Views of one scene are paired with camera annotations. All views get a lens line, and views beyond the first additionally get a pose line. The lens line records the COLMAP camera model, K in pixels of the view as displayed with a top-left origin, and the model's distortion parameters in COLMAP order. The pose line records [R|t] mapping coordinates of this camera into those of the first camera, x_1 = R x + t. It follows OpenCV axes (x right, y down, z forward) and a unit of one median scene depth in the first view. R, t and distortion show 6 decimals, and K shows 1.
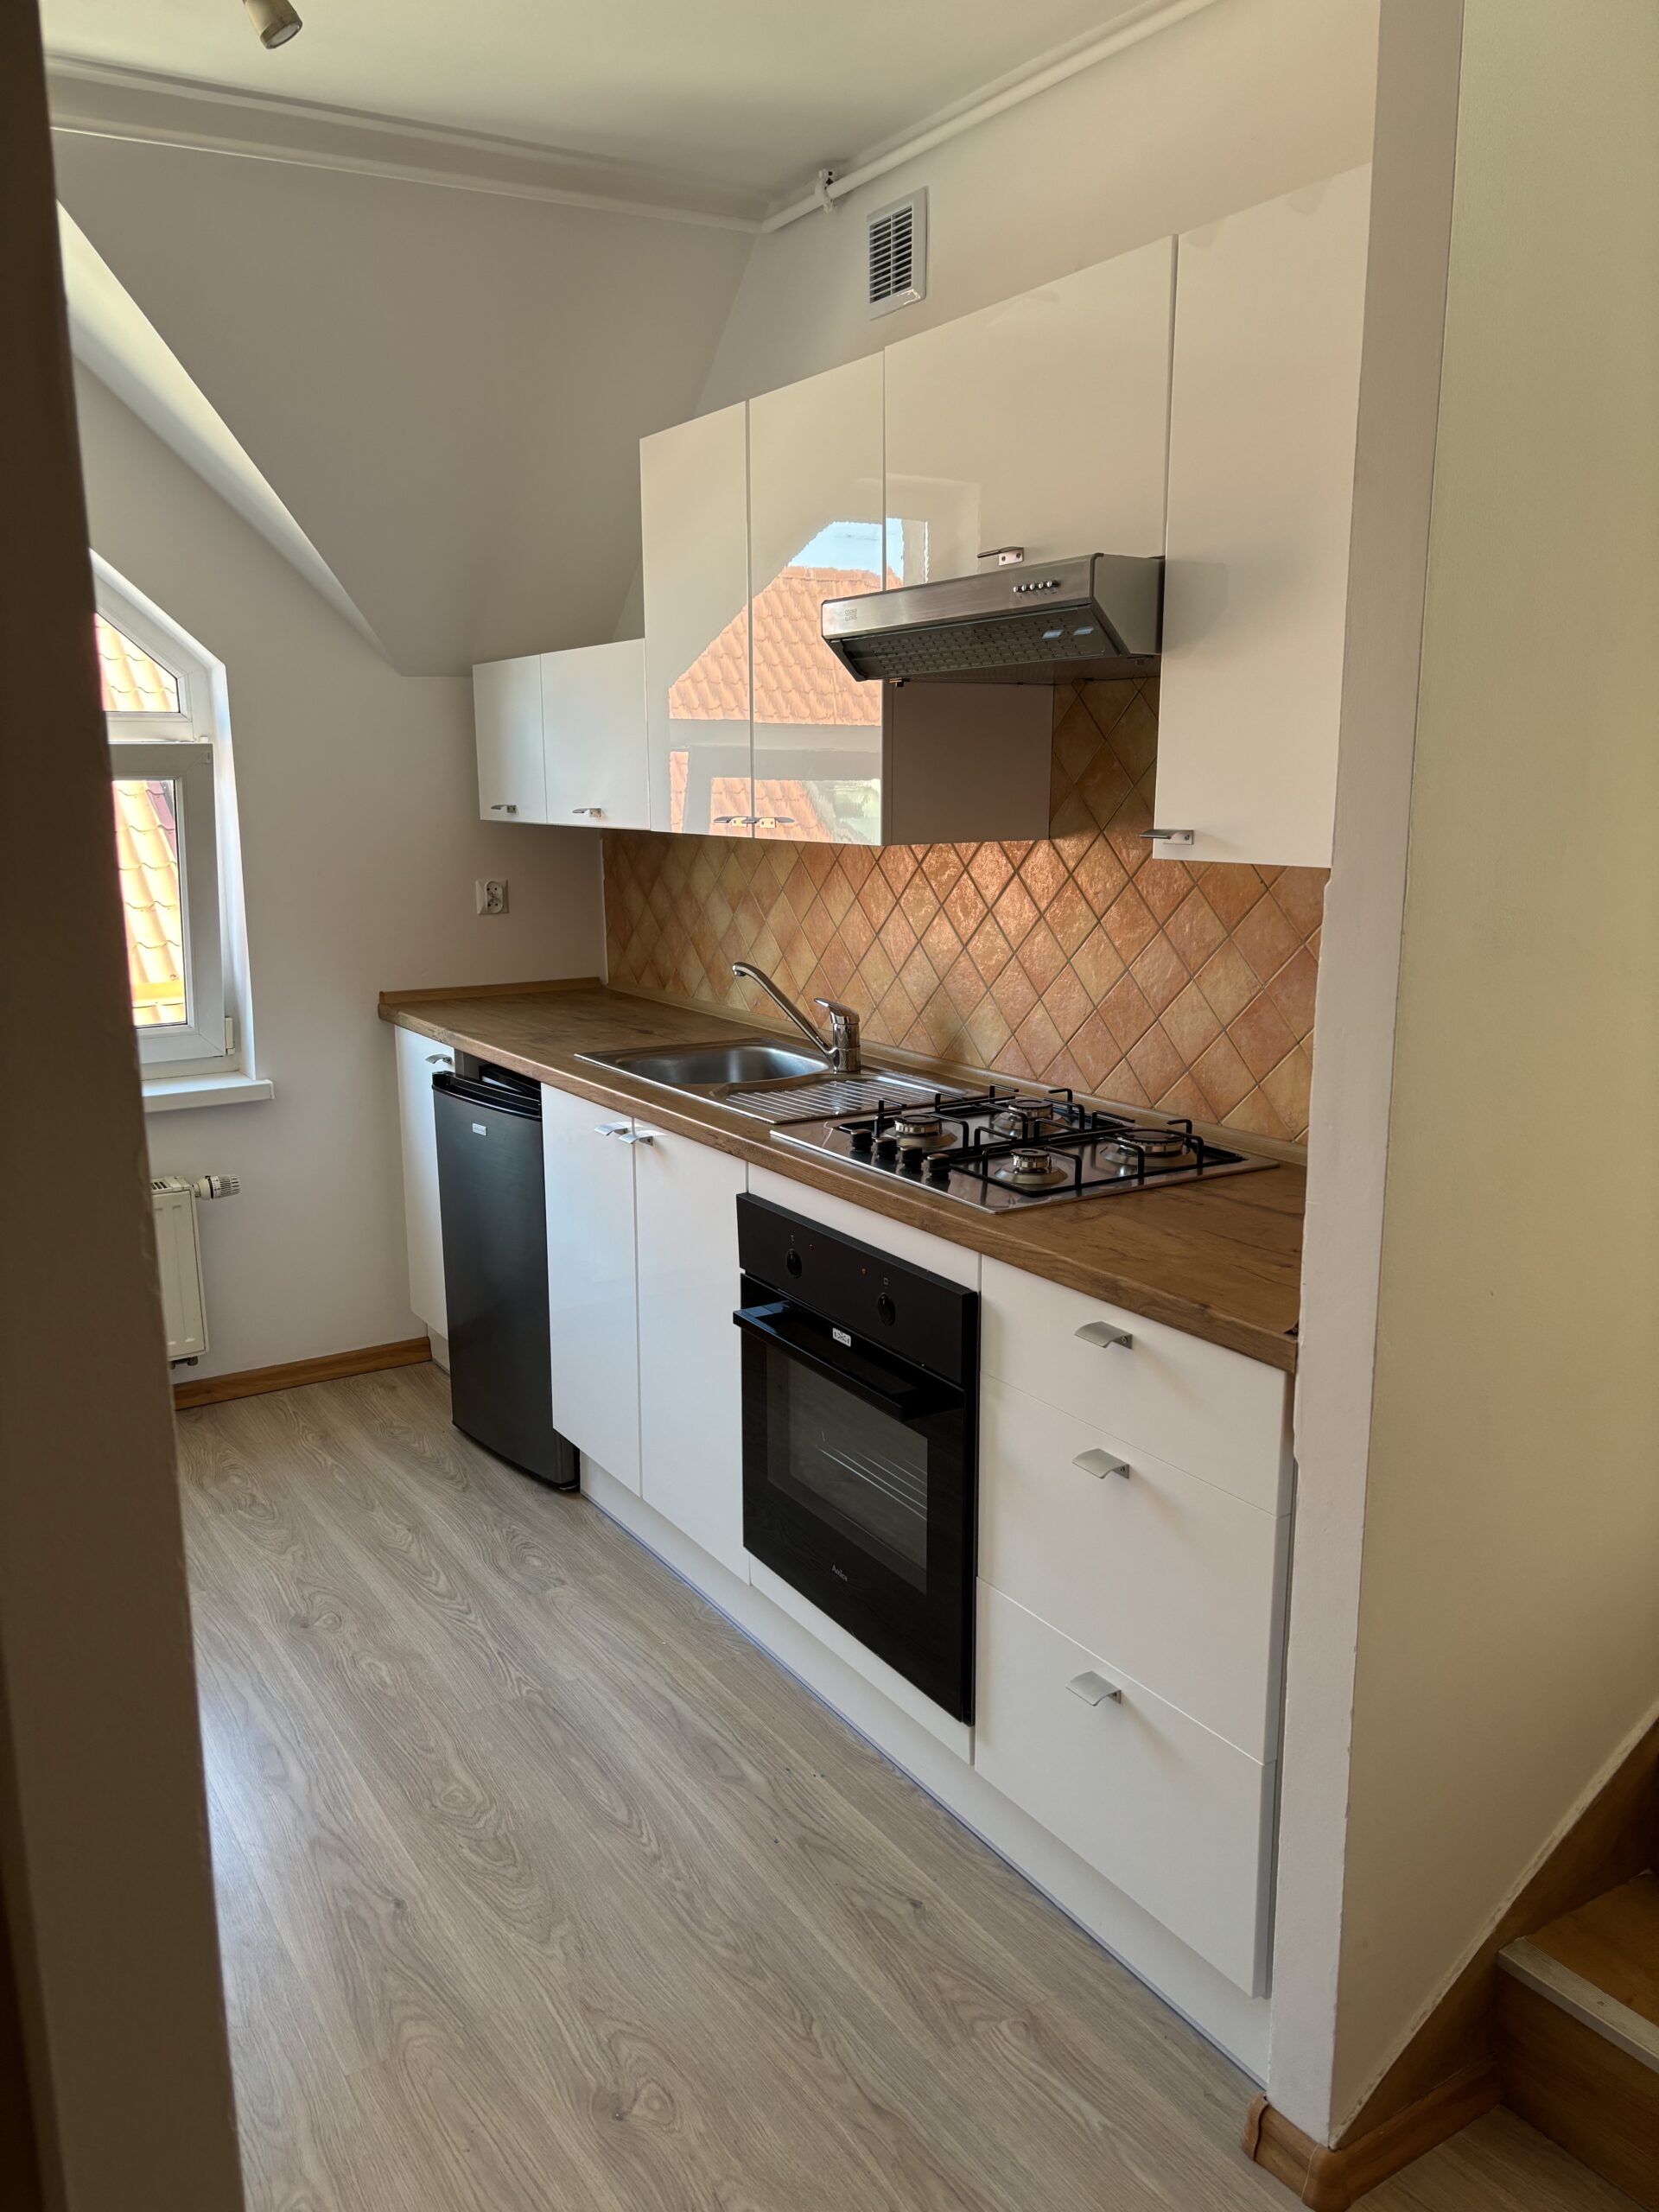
lens RADIAL K [[1650.1, 0, 827.8], [0, 1650.1, 1124.0], [0, 0, 1]] dist [0.046472, -0.043413]
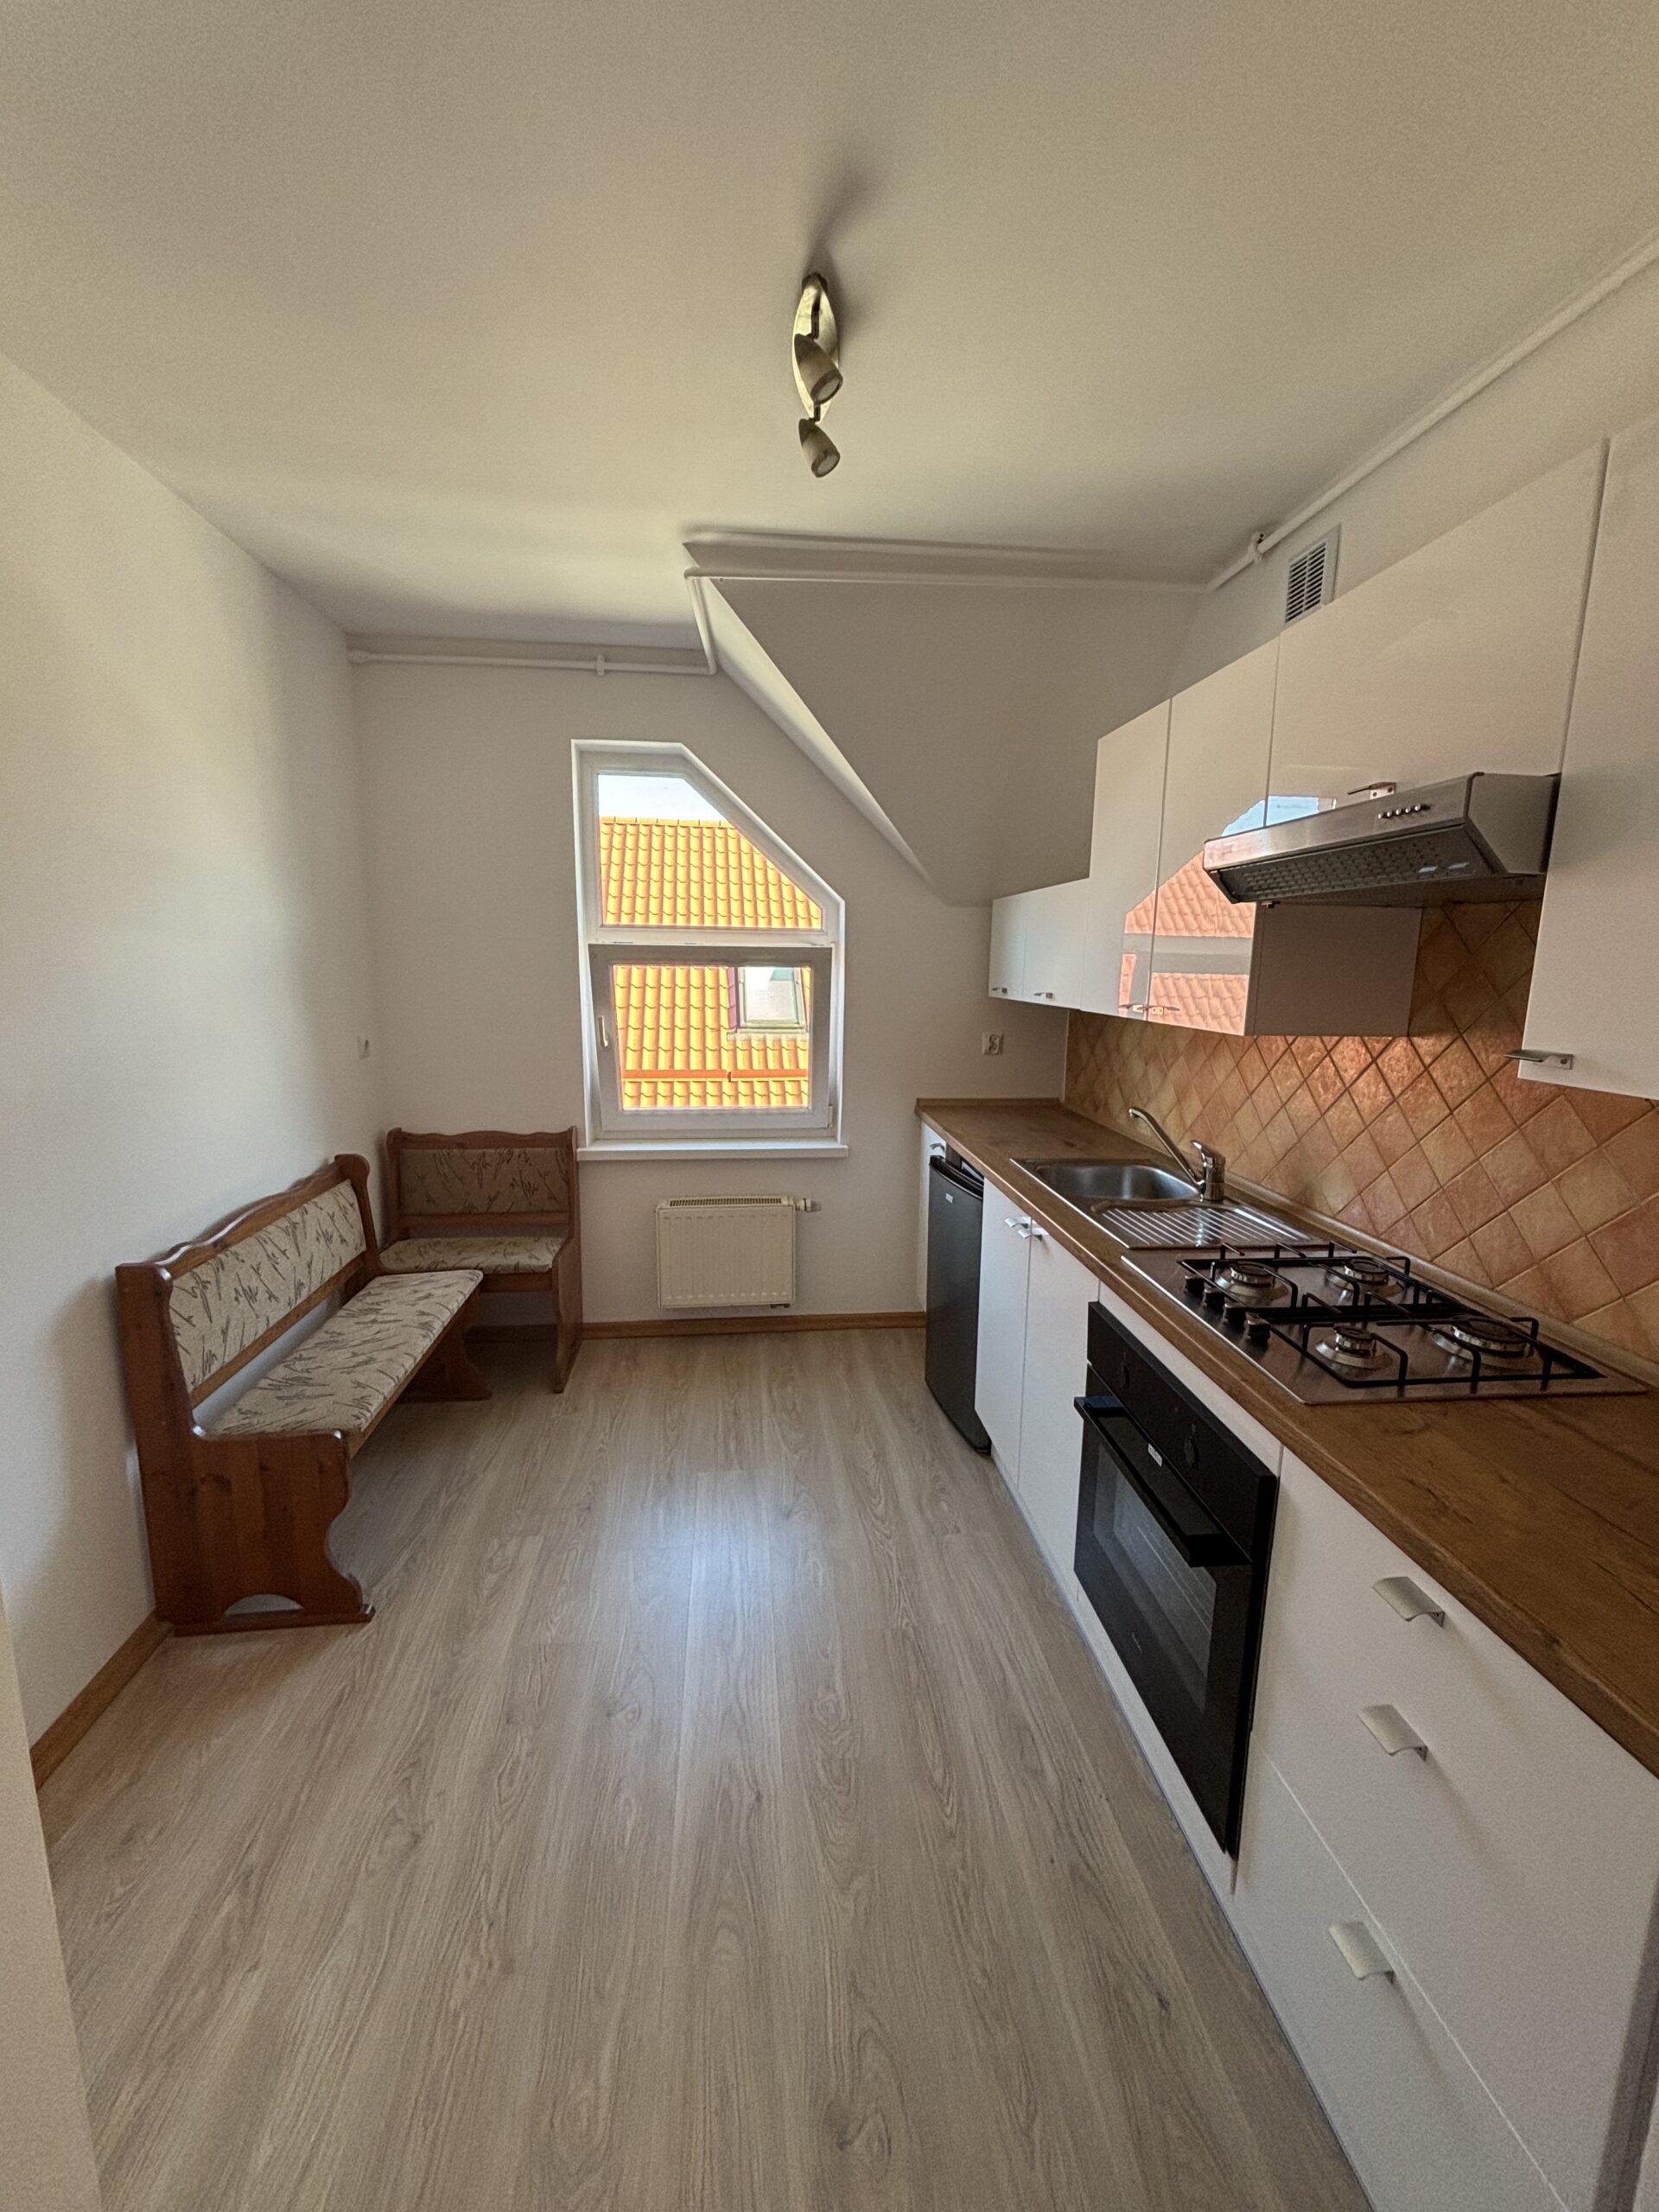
lens RADIAL K [[885.1, 0, 836.9], [0, 885.1, 1095.0], [0, 0, 1]] dist [-0.003261, 0.001316]
pose [[0.896933, 0.090034, -0.432902, 0.052235], [-0.114675, 0.992916, -0.031093, -0.074498], [0.427036, 0.077532, 0.900904, 0.301014]]
